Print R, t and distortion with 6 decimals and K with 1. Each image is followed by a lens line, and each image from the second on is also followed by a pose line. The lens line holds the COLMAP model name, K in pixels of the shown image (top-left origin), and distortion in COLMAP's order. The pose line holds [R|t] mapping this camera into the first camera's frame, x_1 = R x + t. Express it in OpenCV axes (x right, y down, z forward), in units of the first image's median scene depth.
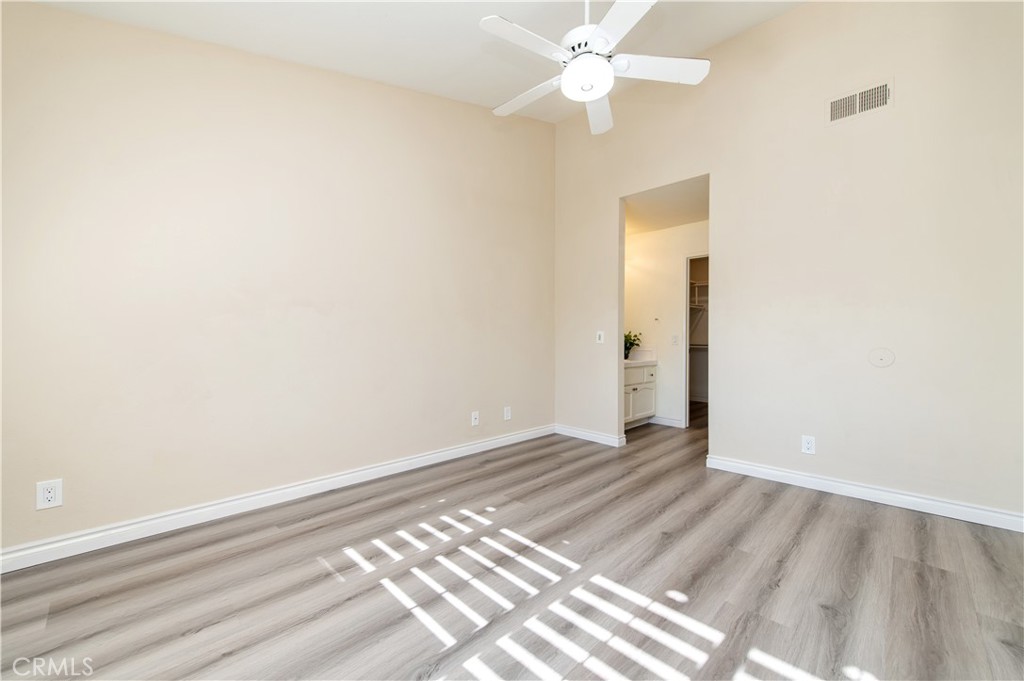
lens RADIAL K [[399.3, 0, 513.0], [0, 399.3, 341.6], [0, 0, 1]] dist [0.017147, -0.005274]
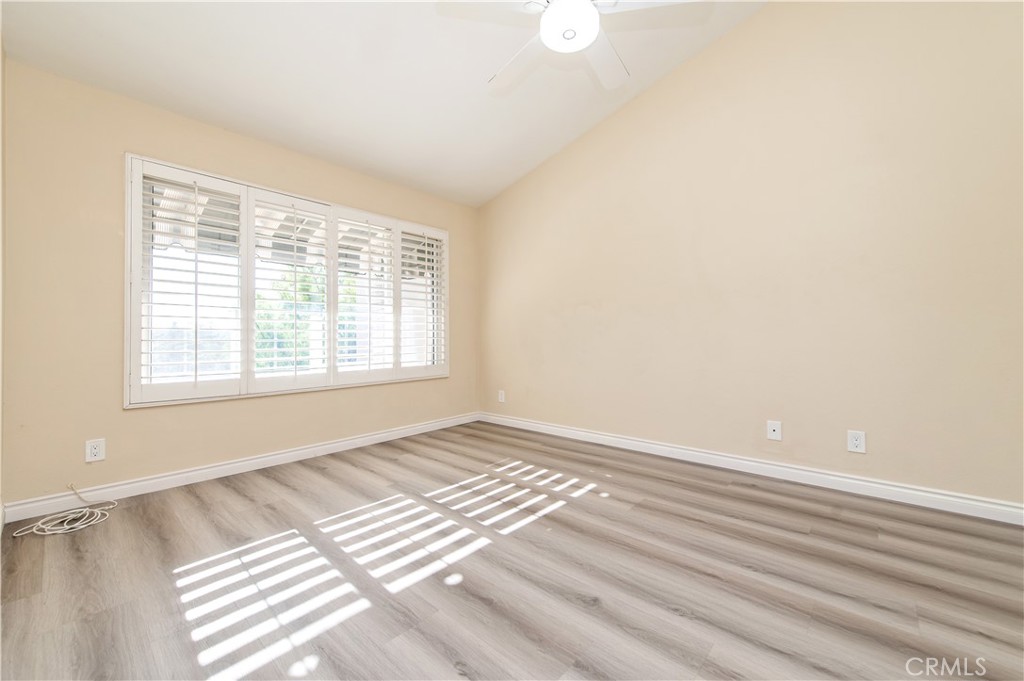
lens RADIAL K [[399.3, 0, 513.0], [0, 399.3, 341.6], [0, 0, 1]] dist [0.017147, -0.005274]
pose [[0.042408, 0.001980, -0.999098, 1.139330], [0.011228, 0.999934, 0.002458, 0.042983], [0.999037, -0.011322, 0.042383, 0.910291]]
